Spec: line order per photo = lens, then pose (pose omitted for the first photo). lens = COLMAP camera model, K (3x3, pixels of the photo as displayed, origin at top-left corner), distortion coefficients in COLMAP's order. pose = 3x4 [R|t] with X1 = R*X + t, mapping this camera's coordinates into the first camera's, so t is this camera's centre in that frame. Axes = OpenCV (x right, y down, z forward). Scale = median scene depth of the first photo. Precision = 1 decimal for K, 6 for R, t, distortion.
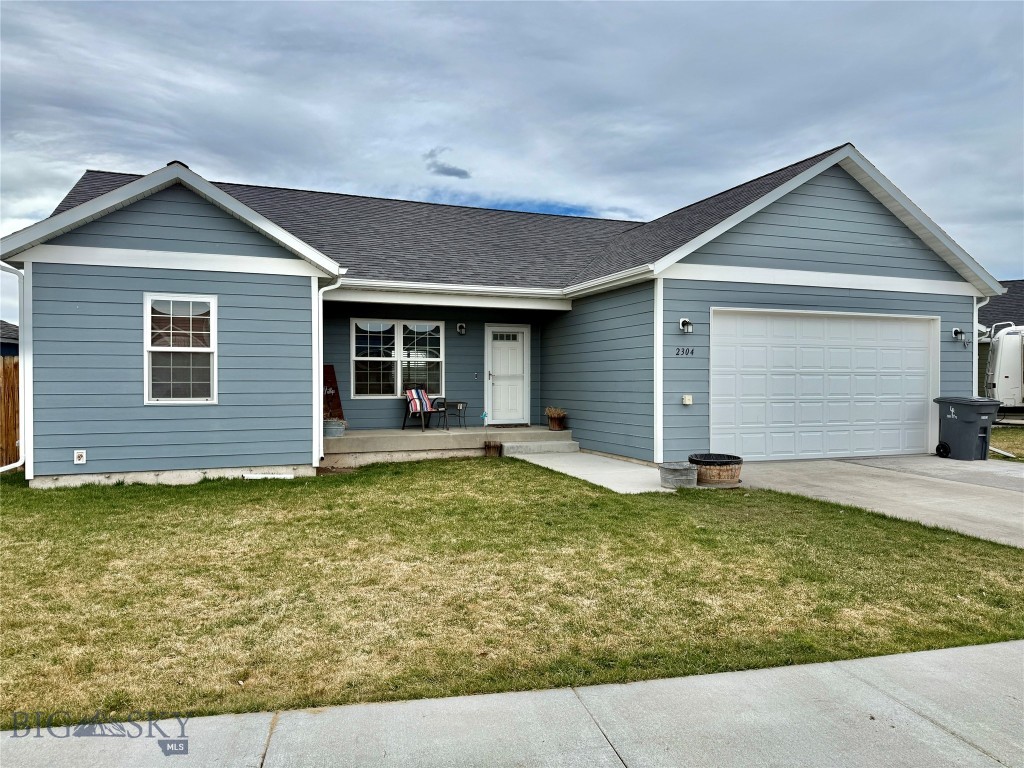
lens RADIAL K [[716.7, 0, 515.2], [0, 716.7, 386.6], [0, 0, 1]] dist [0.081108, -0.111452]
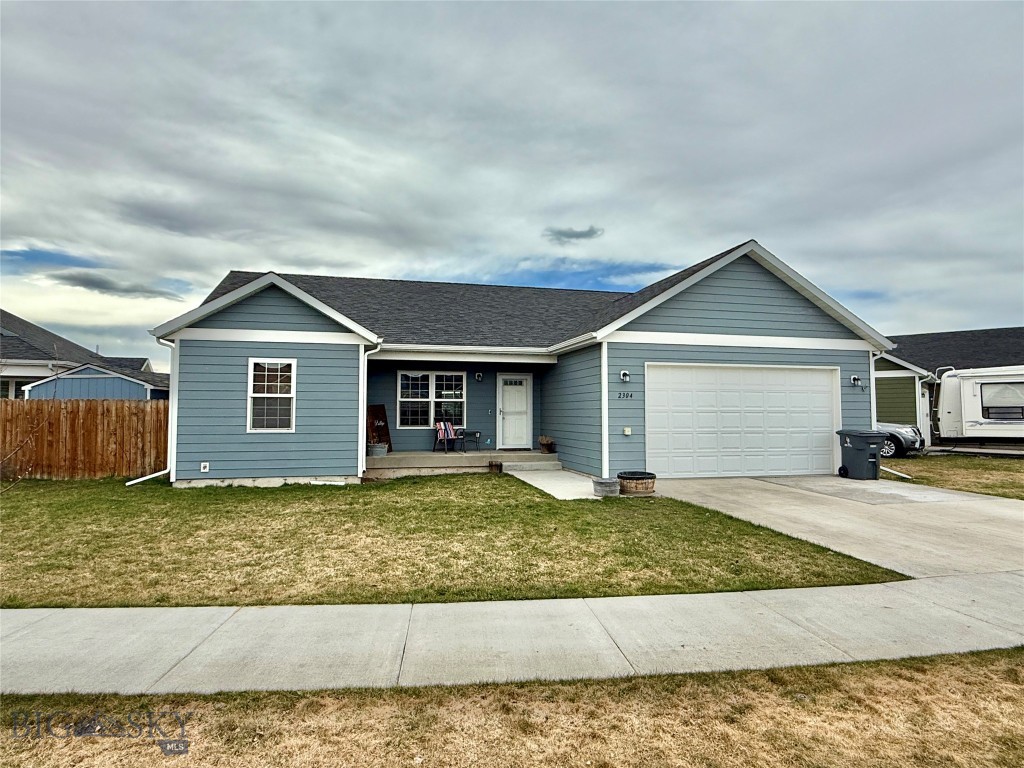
lens RADIAL K [[590.4, 0, 510.5], [0, 590.4, 378.2], [0, 0, 1]] dist [-0.000729, 0.000209]
pose [[0.992050, -0.005921, -0.125708, 0.163777], [-0.002441, 0.997799, -0.066265, -0.007228], [0.125824, 0.066045, 0.989852, -0.126977]]
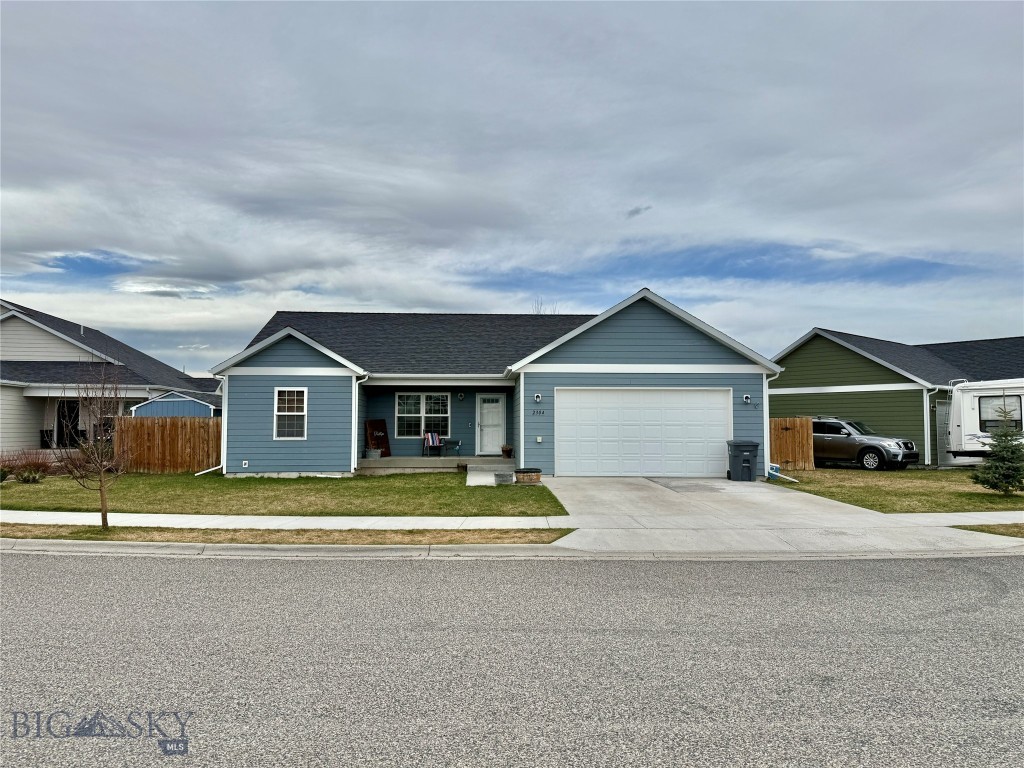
lens RADIAL K [[703.0, 0, 512.0], [0, 703.0, 384.0], [0, 0, 1]] dist [0.140200, -0.231828]
pose [[0.948296, -0.016904, -0.316937, 0.739192], [-0.004035, 0.997858, -0.065293, -0.004886], [0.317362, 0.063196, 0.946196, -0.687869]]
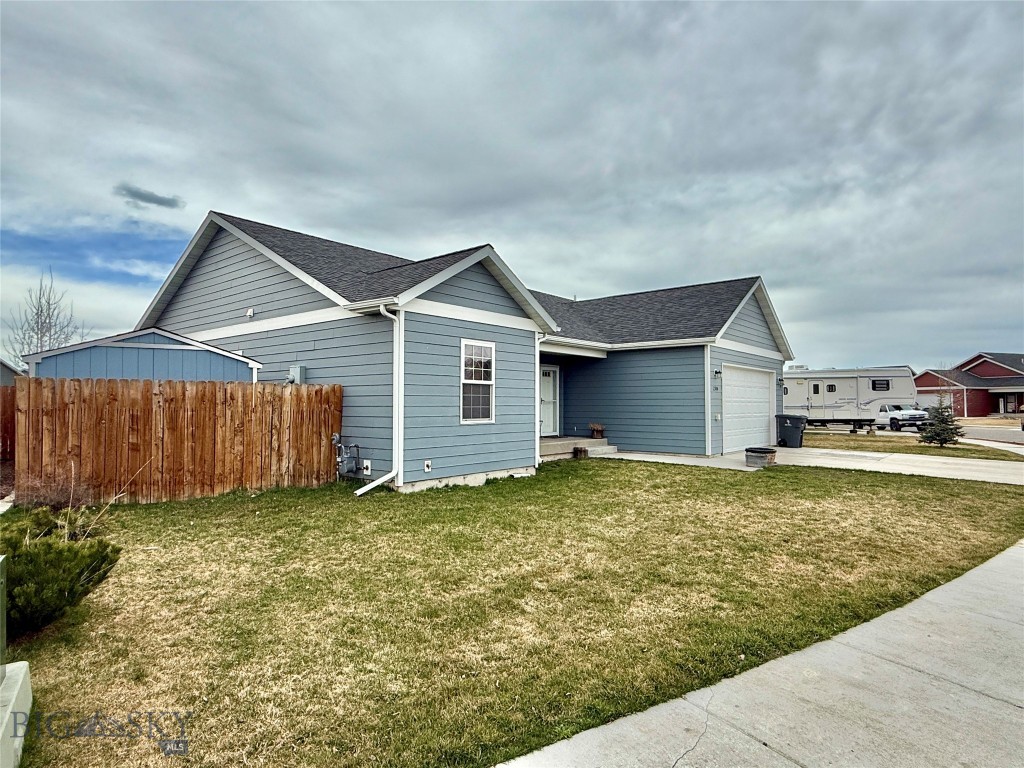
lens RADIAL K [[590.4, 0, 510.5], [0, 590.4, 378.2], [0, 0, 1]] dist [-0.000729, 0.000209]
pose [[0.872293, 0.023672, 0.488411, -0.873440], [0.001528, 0.998691, -0.051134, -0.002962], [-0.488981, 0.045350, 0.871115, 0.027759]]
